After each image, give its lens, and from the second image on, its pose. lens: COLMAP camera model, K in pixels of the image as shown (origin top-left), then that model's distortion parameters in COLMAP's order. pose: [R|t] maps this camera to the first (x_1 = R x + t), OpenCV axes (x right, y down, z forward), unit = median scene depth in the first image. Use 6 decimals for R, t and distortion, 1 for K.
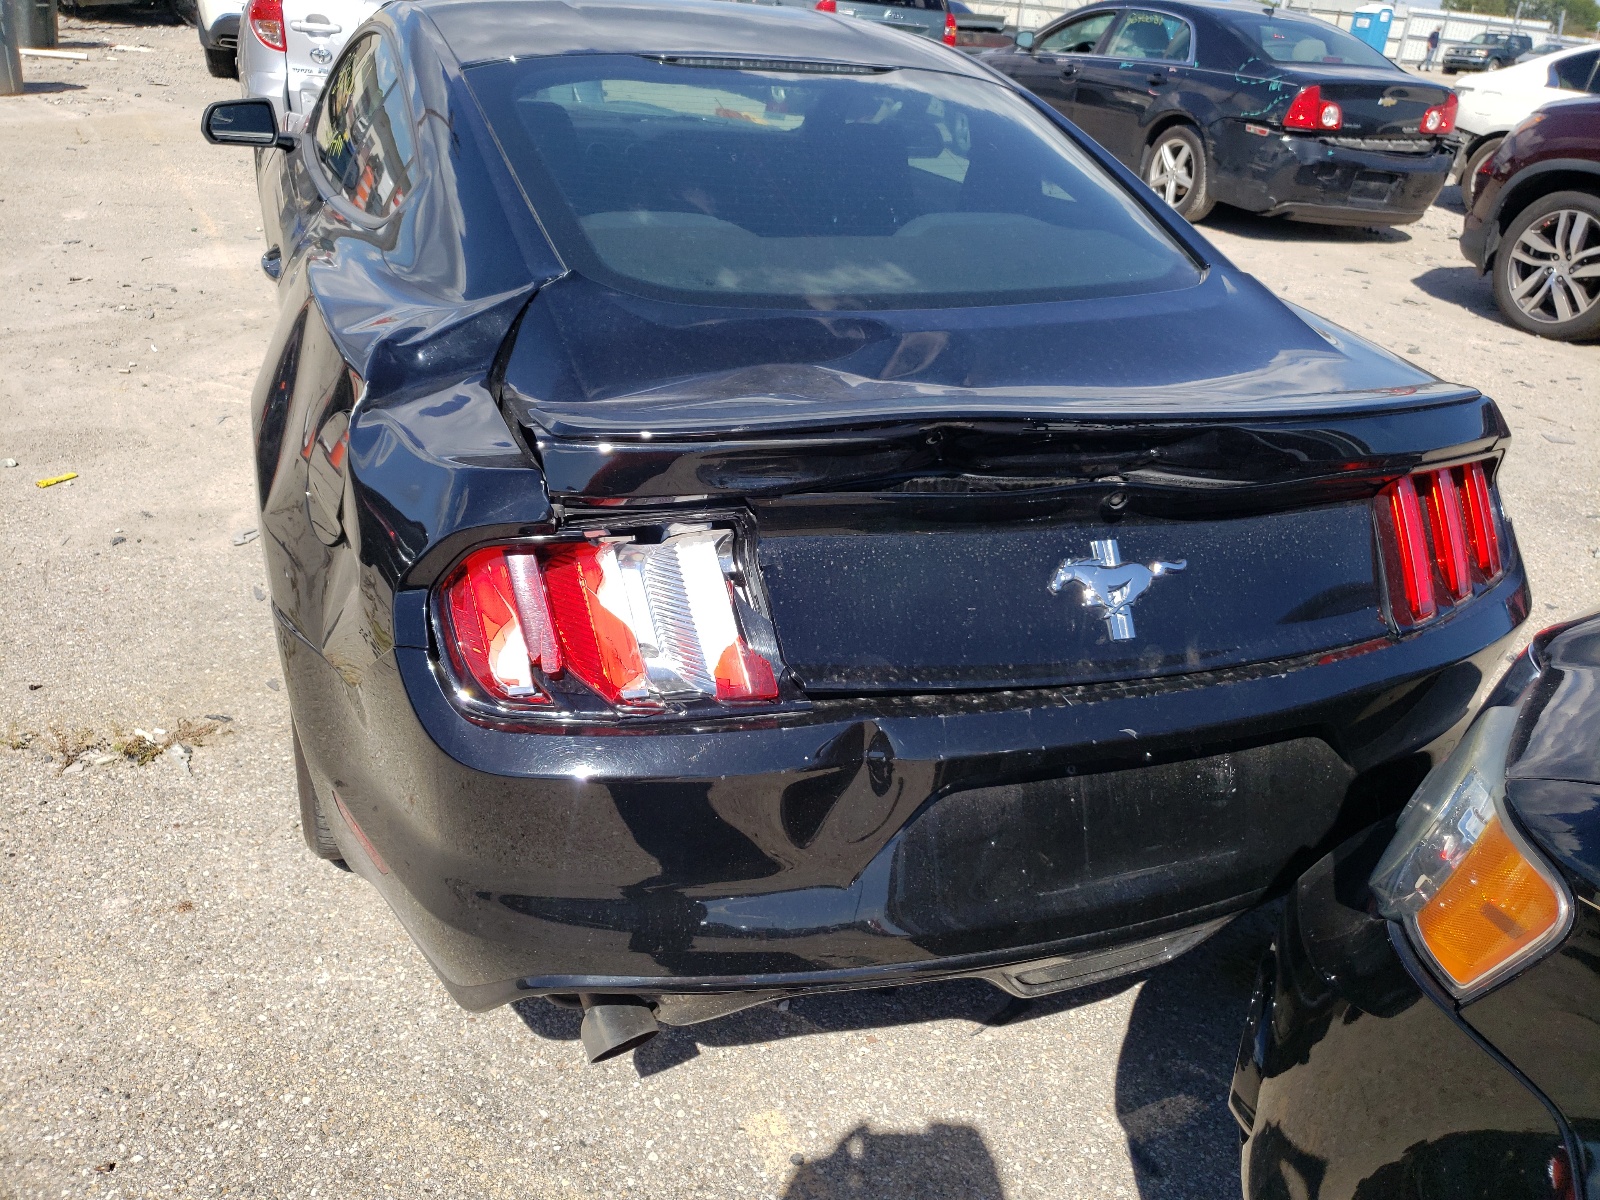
lens RADIAL K [[1300.6, 0, 799.6], [0, 1300.6, 575.6], [0, 0, 1]] dist [0.017445, 0.002966]
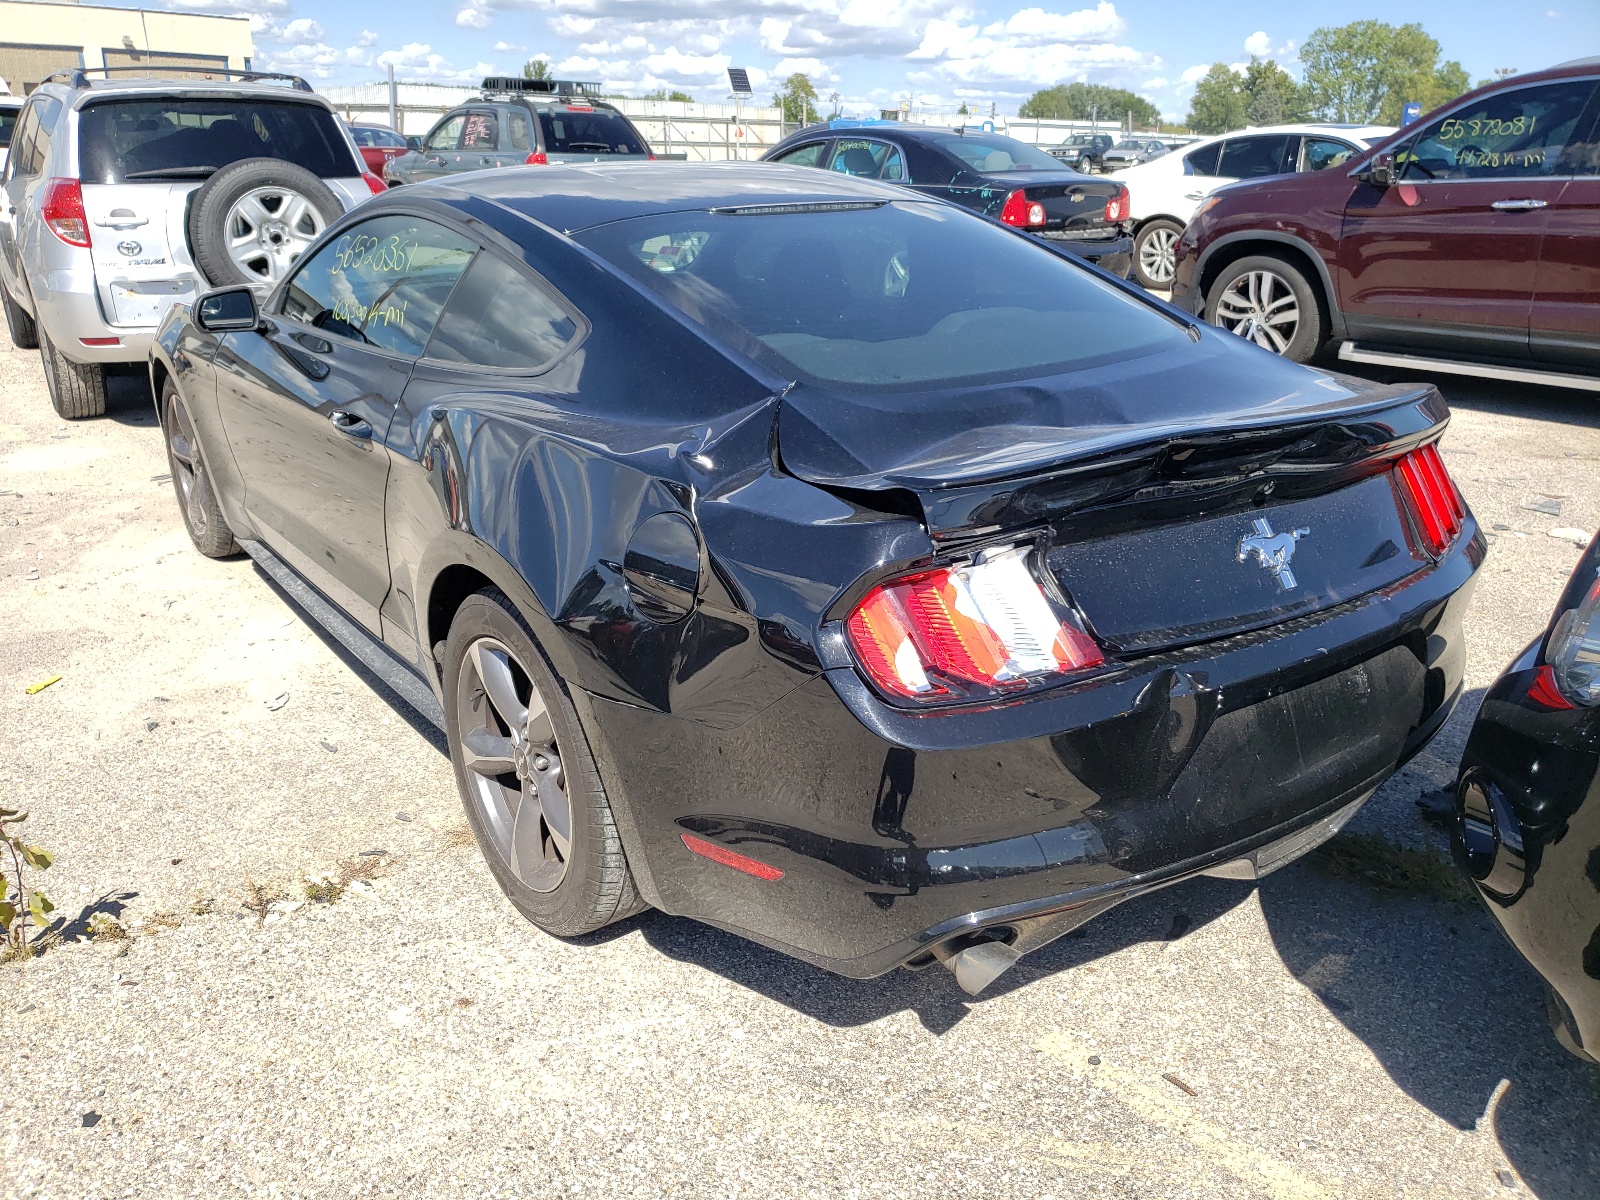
lens RADIAL K [[1303.6, 0, 800.0], [0, 1303.6, 600.0], [0, 0, 1]] dist [0.001775, 0.002446]
pose [[0.961323, -0.159377, 0.224627, -0.365693], [0.176009, 0.982798, -0.055941, 0.031703], [-0.211847, 0.093314, 0.972838, -0.135549]]
